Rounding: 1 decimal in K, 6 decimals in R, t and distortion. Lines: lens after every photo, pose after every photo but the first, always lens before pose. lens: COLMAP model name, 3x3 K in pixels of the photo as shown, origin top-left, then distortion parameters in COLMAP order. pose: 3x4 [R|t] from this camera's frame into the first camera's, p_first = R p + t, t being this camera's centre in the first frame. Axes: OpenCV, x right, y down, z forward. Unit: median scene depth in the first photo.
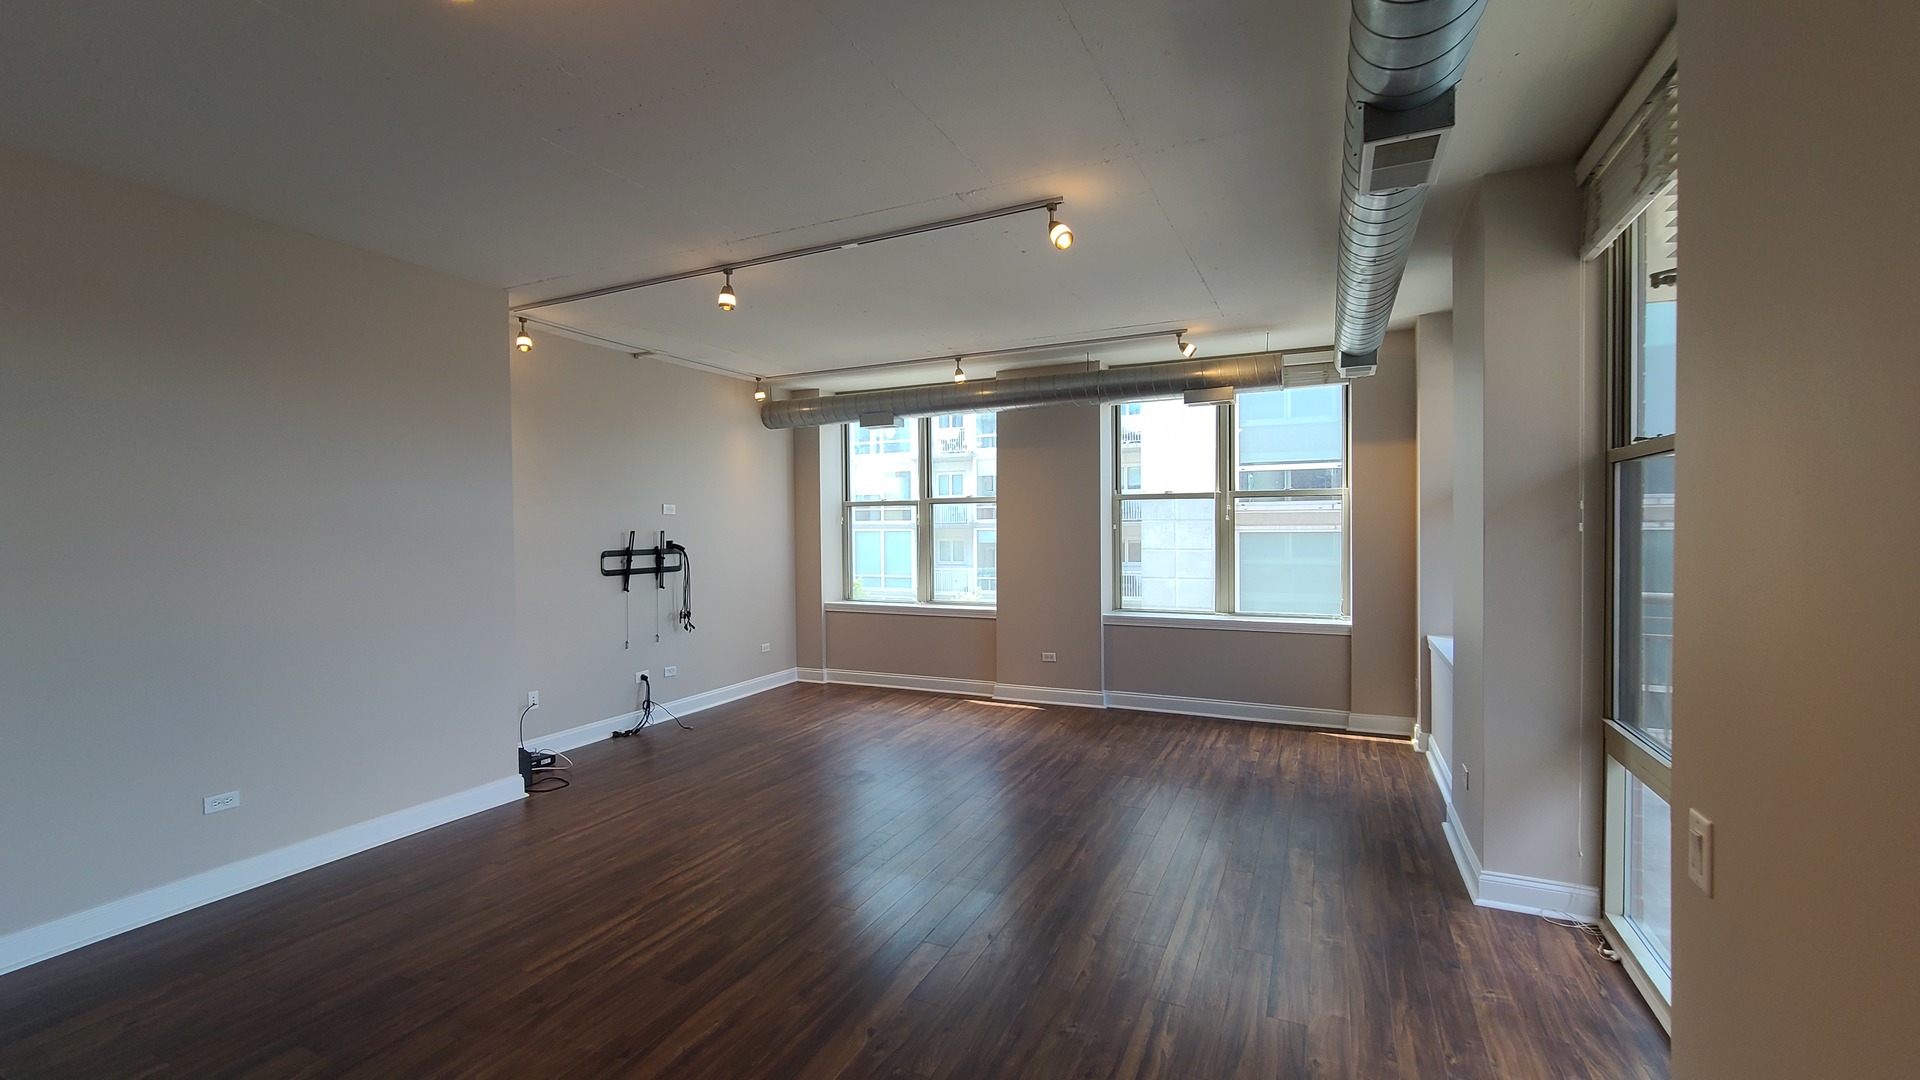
lens RADIAL K [[785.3, 0, 960.0], [0, 785.3, 540.0], [0, 0, 1]] dist [0.011704, 0.000051]
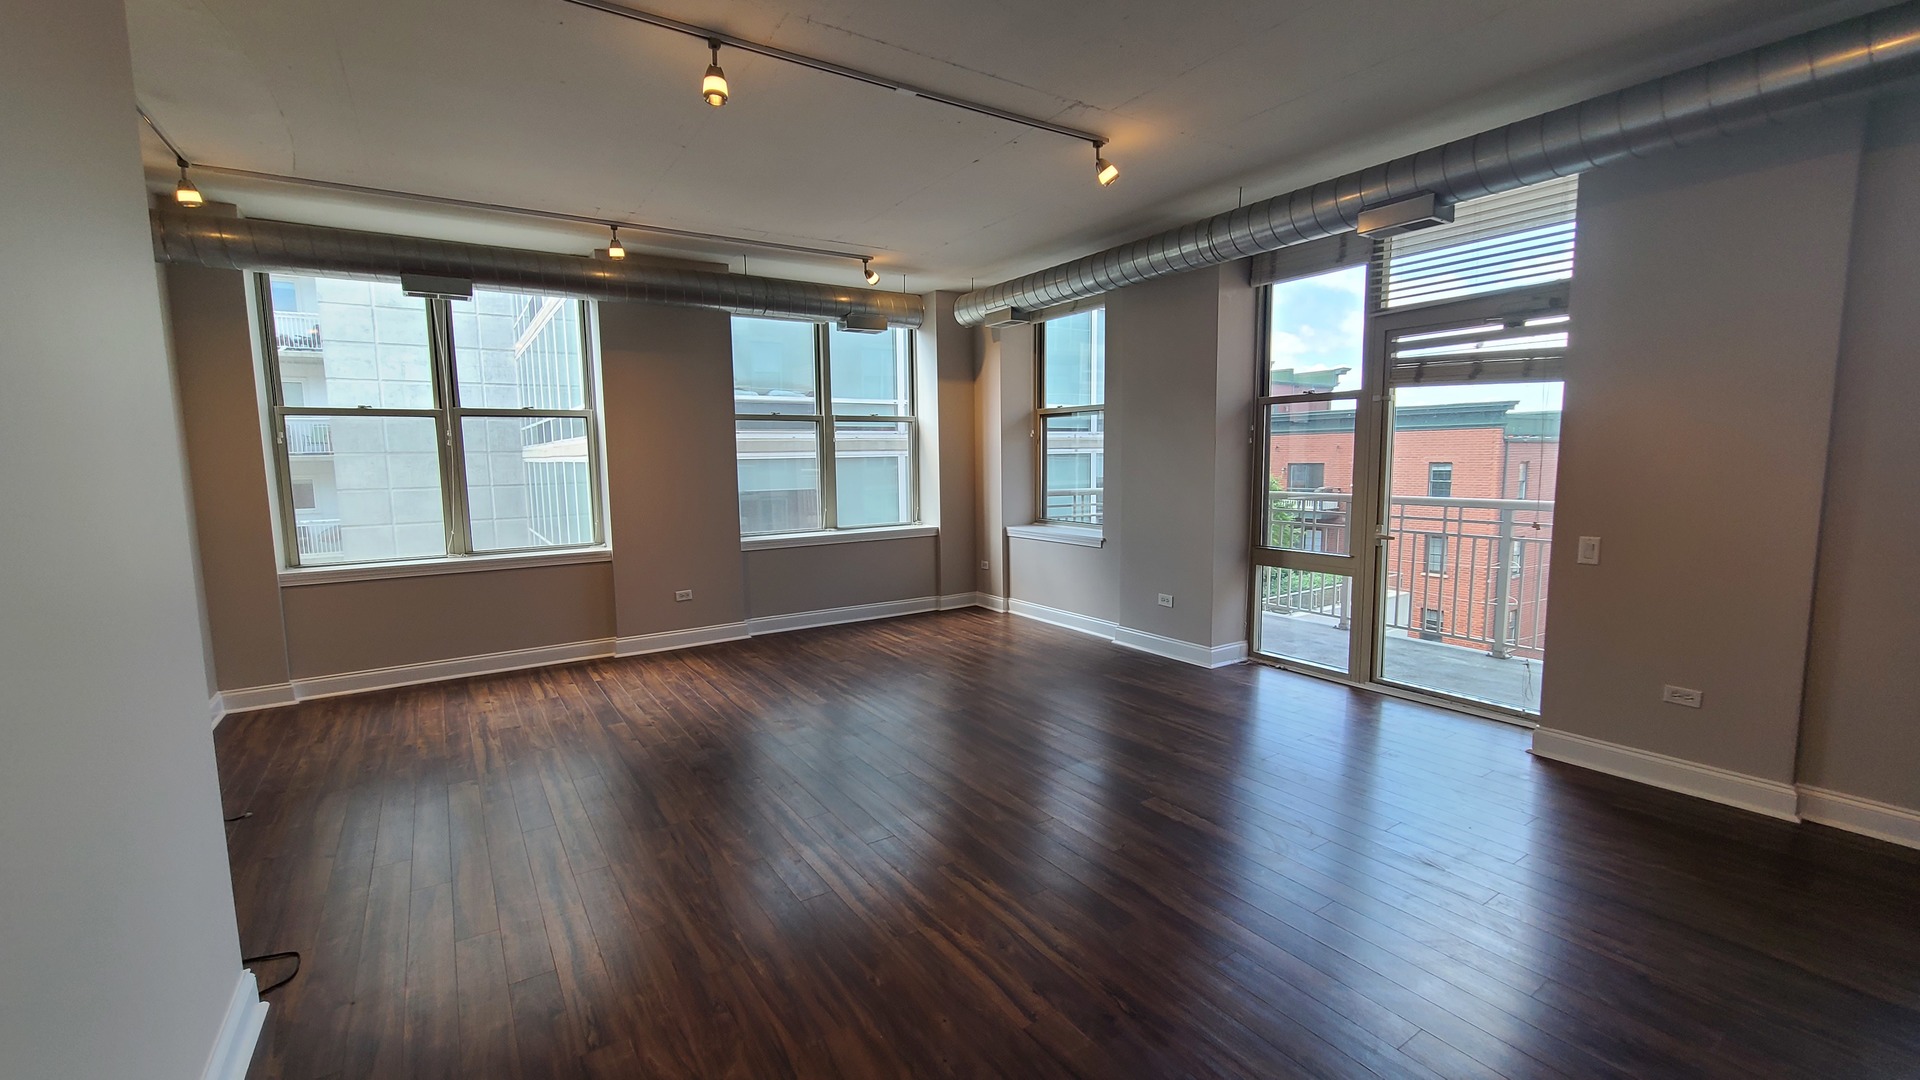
lens RADIAL K [[785.6, 0, 960.0], [0, 785.6, 540.0], [0, 0, 1]] dist [0.084091, 0.000010]
pose [[0.529716, -0.092462, 0.843120, -0.515522], [0.018416, 0.995060, 0.097554, 0.005848], [-0.847975, -0.036149, 0.528802, 0.289947]]
